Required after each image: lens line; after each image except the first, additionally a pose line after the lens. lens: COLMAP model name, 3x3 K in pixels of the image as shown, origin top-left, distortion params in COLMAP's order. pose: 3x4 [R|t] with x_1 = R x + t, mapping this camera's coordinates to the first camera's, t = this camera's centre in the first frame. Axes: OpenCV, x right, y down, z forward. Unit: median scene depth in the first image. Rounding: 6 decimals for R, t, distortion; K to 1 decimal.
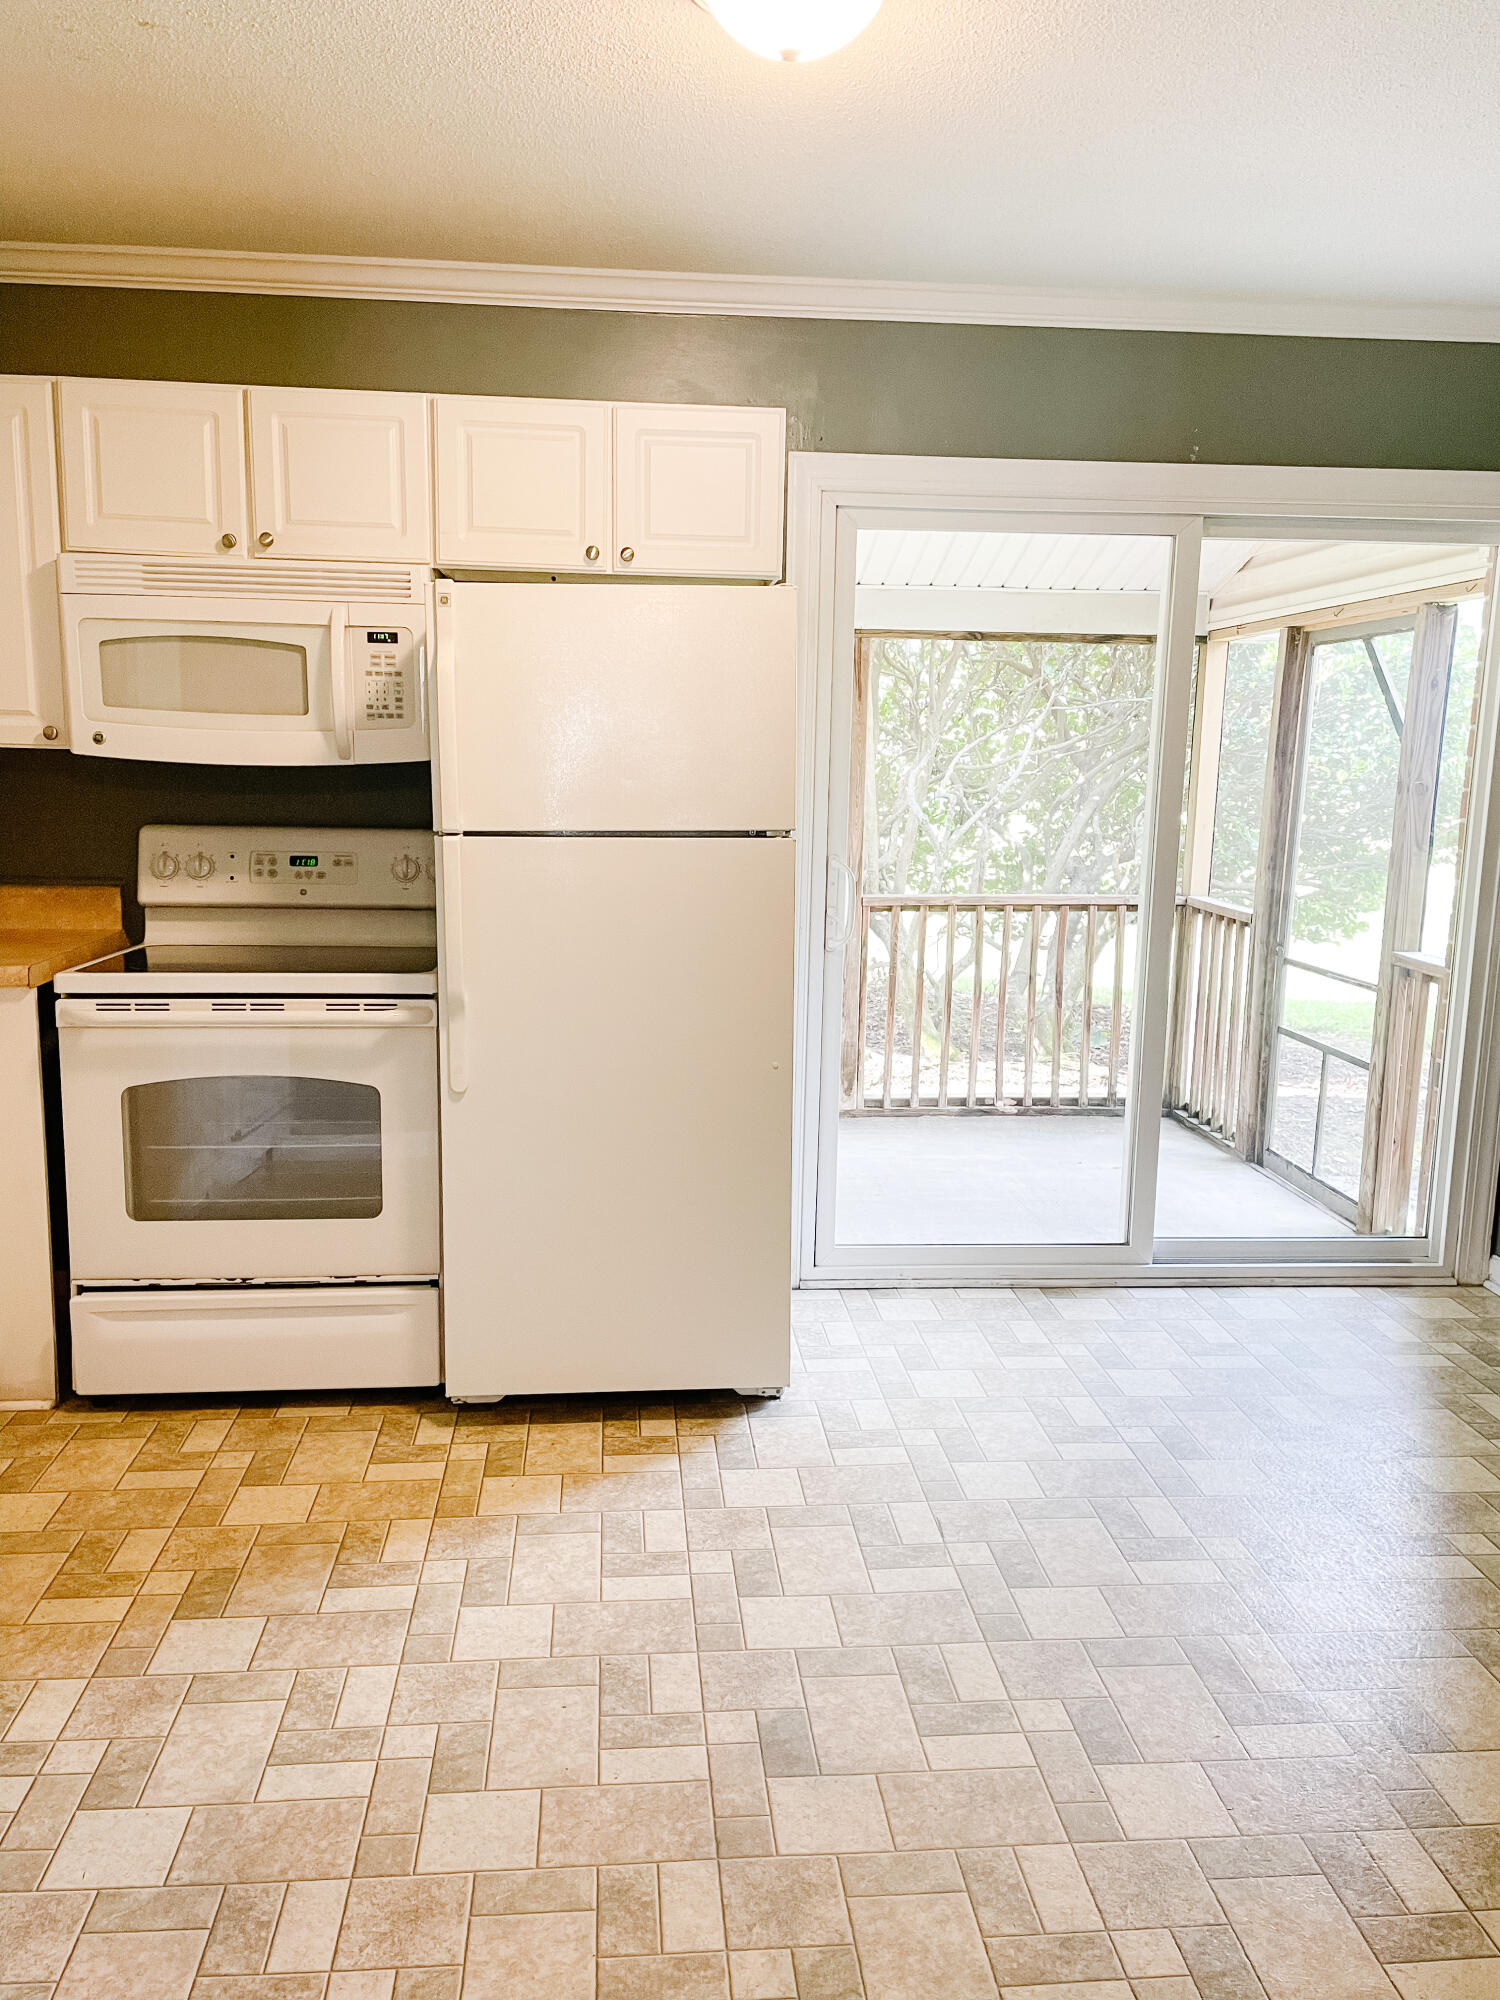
lens RADIAL K [[1558.3, 0, 738.5], [0, 1558.3, 1001.9], [0, 0, 1]] dist [0.107351, -0.138208]
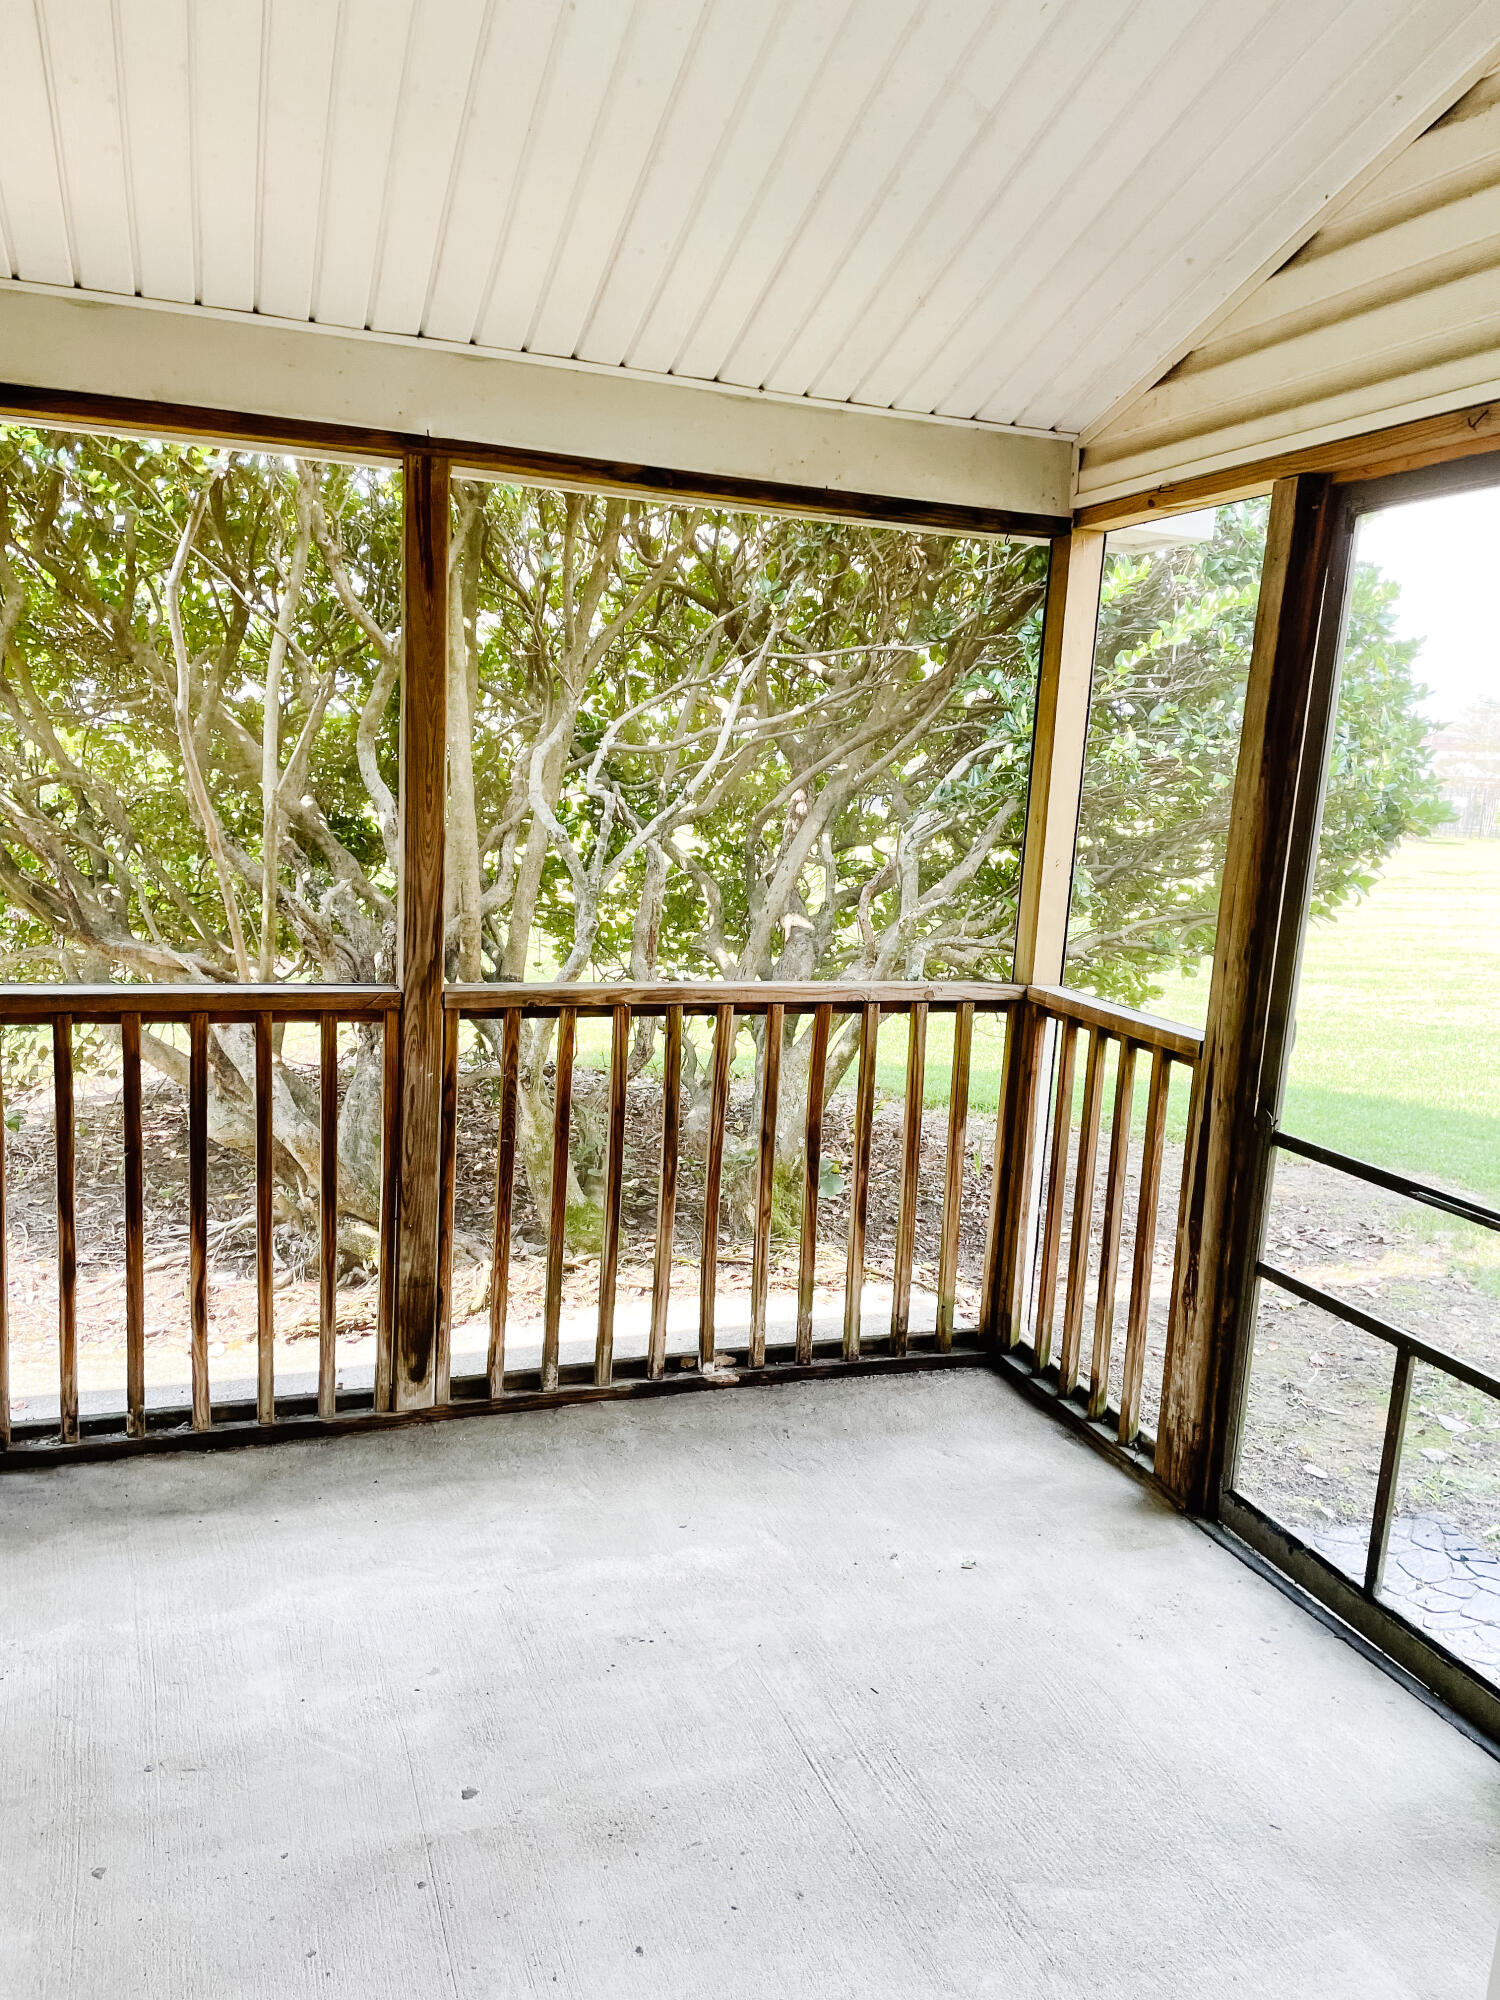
lens RADIAL K [[1462.5, 0, 750.0], [0, 1462.5, 1000.0], [0, 0, 1]] dist [0.093590, -0.110804]
pose [[0.965217, -0.007490, 0.261342, 0.048968], [0.005241, 0.999943, 0.009301, -0.065386], [-0.261397, -0.007608, 0.965201, 0.502360]]
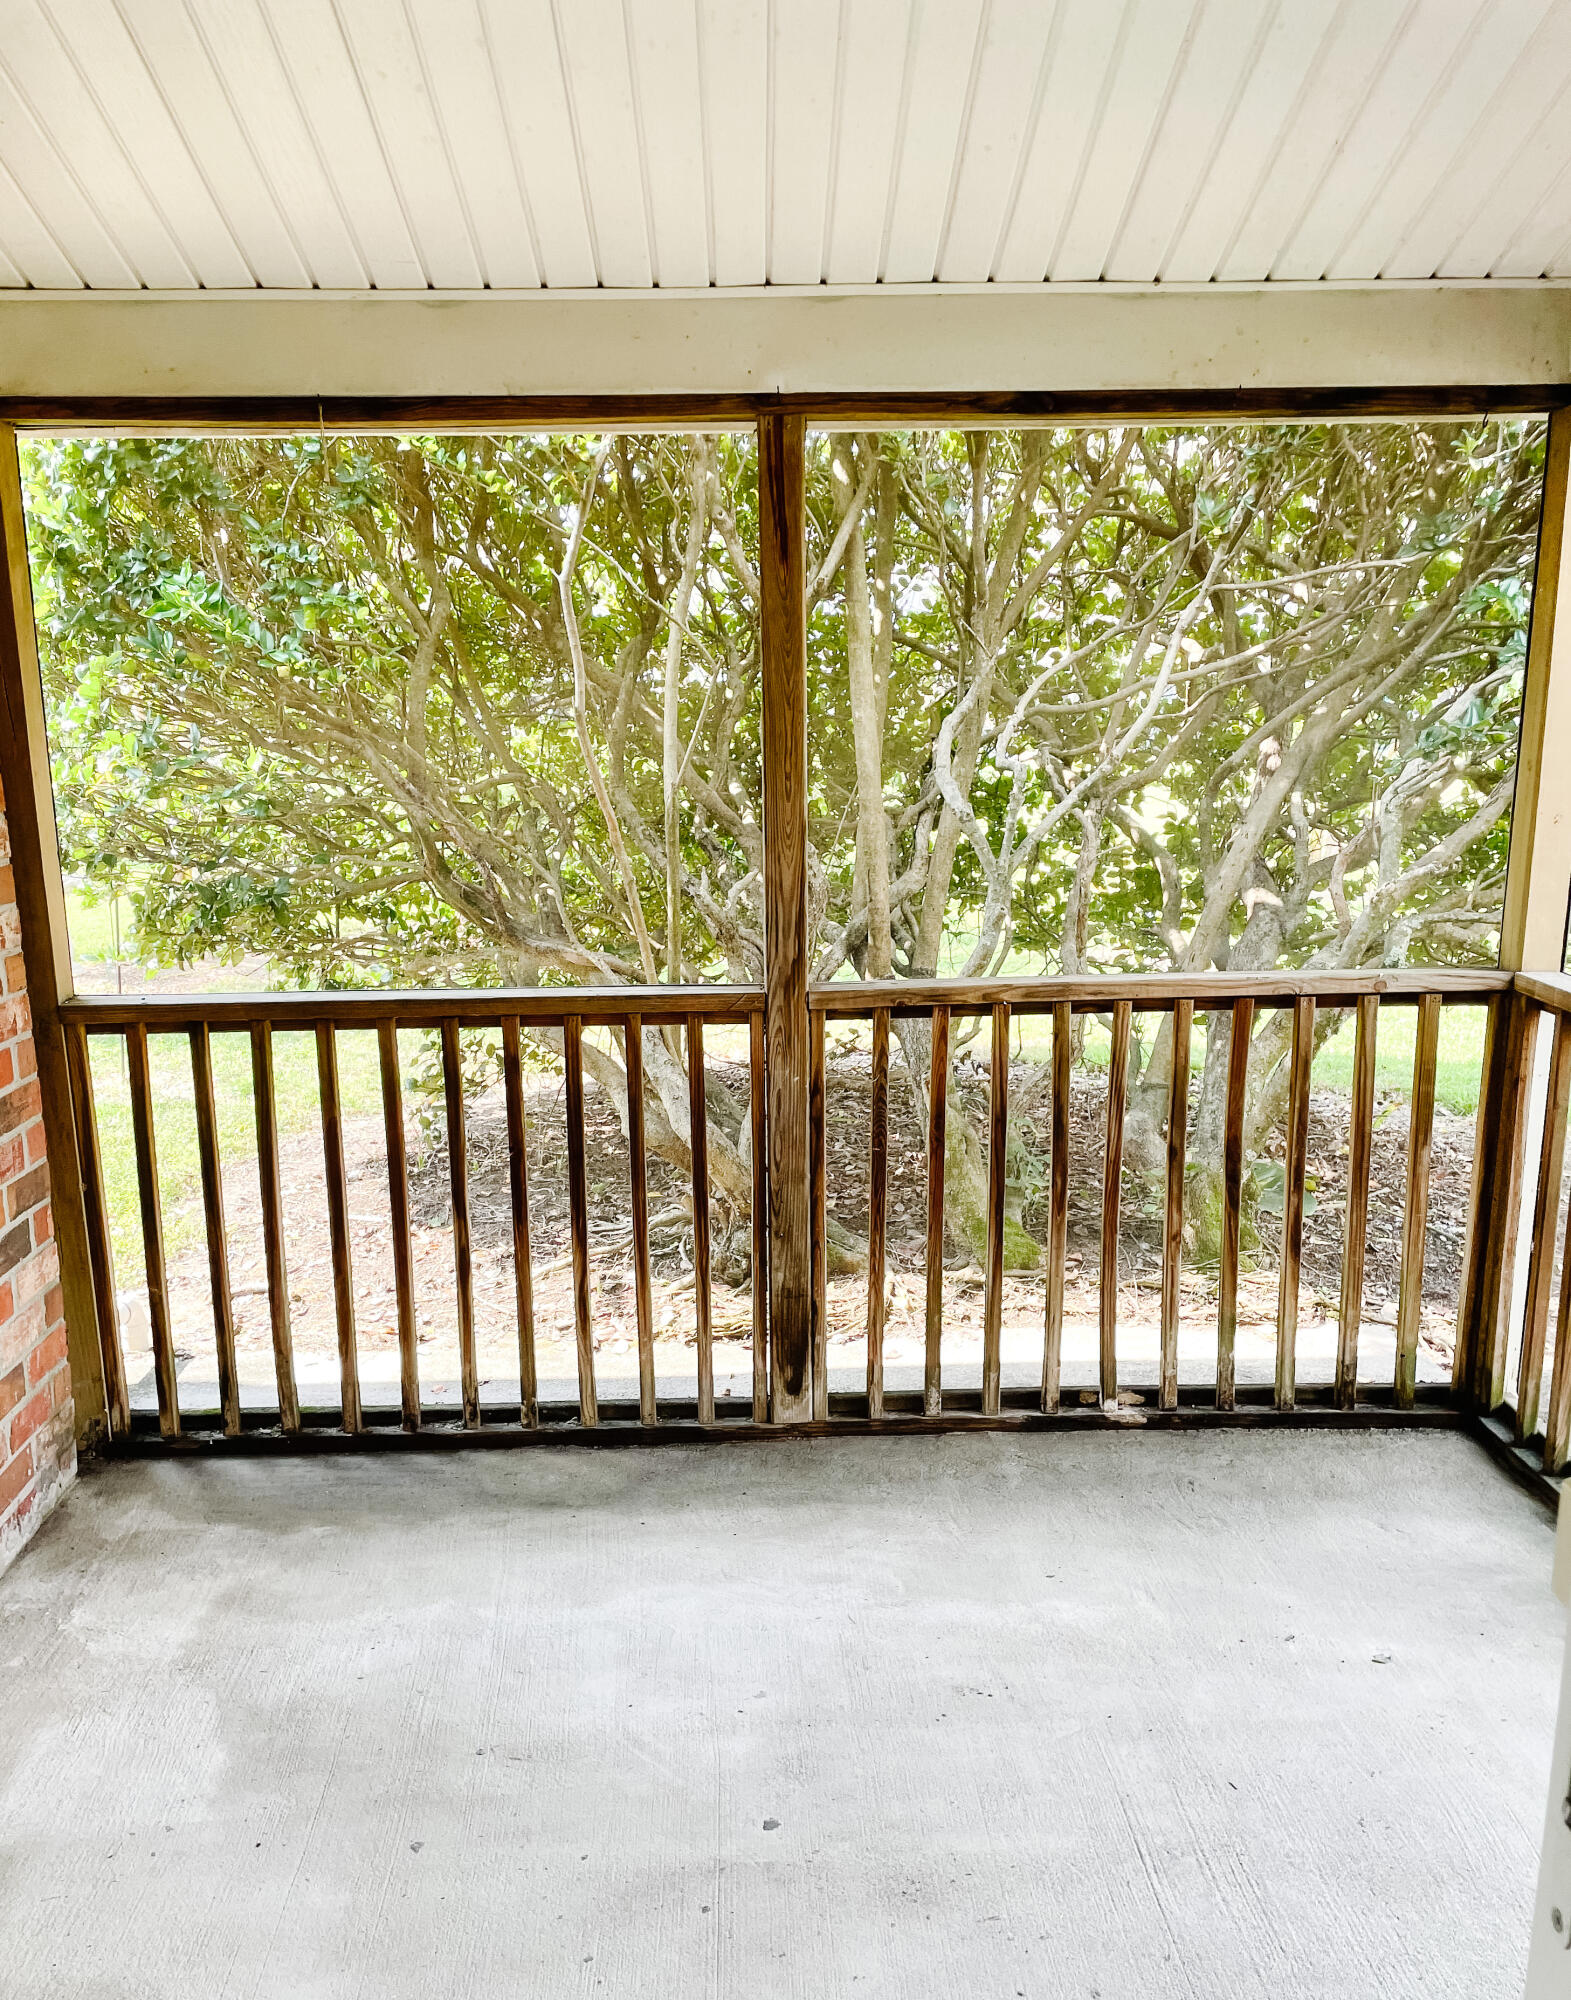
lens RADIAL K [[1591.0, 0, 782.5], [0, 1591.0, 1063.8], [0, 0, 1]] dist [0.113426, -0.145482]
pose [[0.997795, -0.016863, -0.064200, 0.098468], [0.020499, 0.998197, 0.056408, -0.069521], [0.063133, -0.057600, 0.996342, 0.498682]]
